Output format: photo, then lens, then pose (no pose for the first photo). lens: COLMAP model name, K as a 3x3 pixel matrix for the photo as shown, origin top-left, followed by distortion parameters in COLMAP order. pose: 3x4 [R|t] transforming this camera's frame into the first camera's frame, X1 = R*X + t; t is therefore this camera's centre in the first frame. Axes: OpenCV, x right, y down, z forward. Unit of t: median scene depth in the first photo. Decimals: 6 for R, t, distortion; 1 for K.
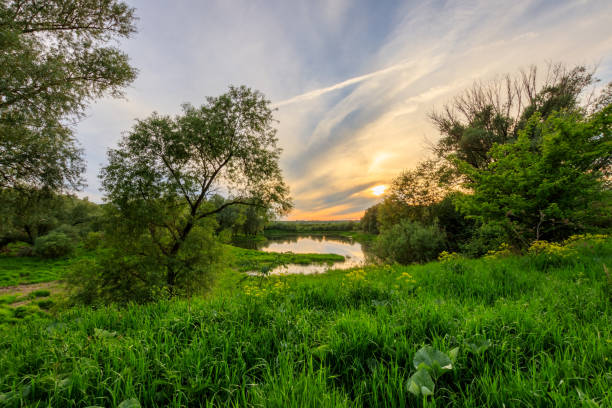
lens RADIAL K [[283.8, 0, 307.1], [0, 283.8, 188.9], [0, 0, 1]] dist [0.002282, -0.000796]
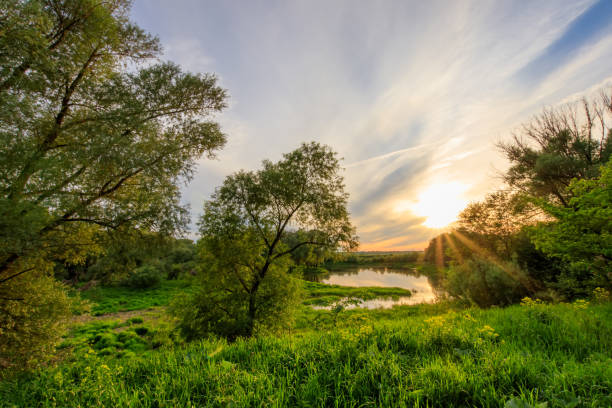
lens RADIAL K [[283.8, 0, 307.1], [0, 283.8, 188.9], [0, 0, 1]] dist [0.002282, -0.000796]
pose [[0.980586, -0.050703, -0.189421, -0.036484], [0.031604, 0.994229, -0.102520, -0.049623], [0.193526, 0.094543, 0.976529, -0.092379]]
